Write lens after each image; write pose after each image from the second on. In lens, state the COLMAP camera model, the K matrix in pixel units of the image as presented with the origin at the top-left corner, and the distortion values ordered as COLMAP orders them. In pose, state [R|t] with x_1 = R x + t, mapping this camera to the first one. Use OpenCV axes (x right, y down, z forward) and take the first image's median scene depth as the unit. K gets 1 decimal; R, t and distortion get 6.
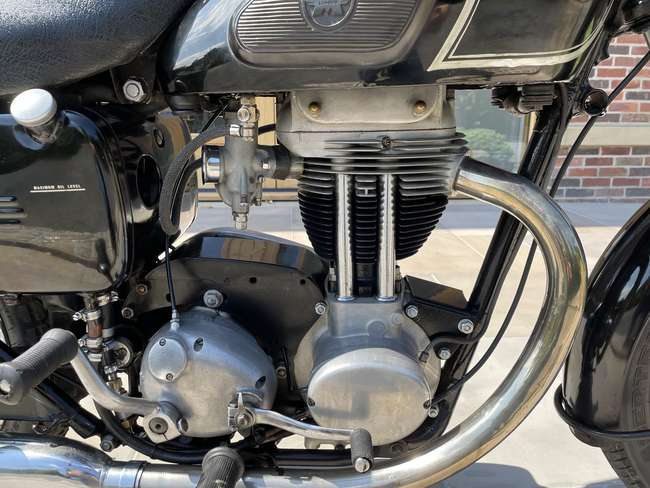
lens RADIAL K [[490.5, 0, 326.6], [0, 490.5, 242.8], [0, 0, 1]] dist [0.022381, -0.018754]
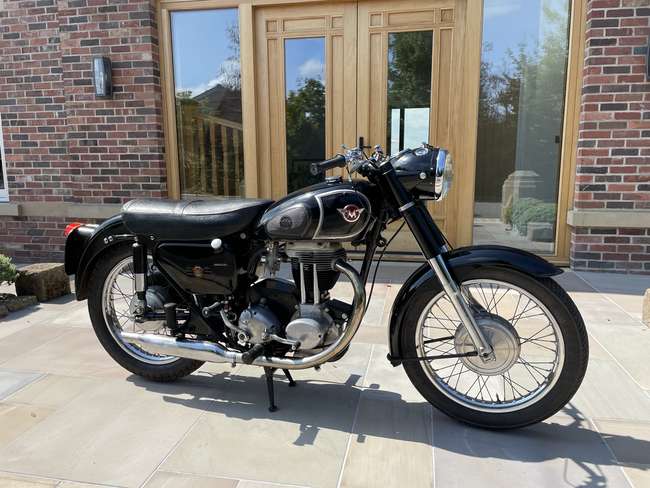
lens RADIAL K [[490.5, 0, 323.3], [0, 490.5, 243.5], [0, 0, 1]] dist [0.022381, -0.018754]
pose [[0.965121, 0.035758, -0.259350, 0.930718], [-0.062490, 0.993459, -0.095569, 0.029967], [0.254236, 0.108442, 0.961043, -1.914994]]
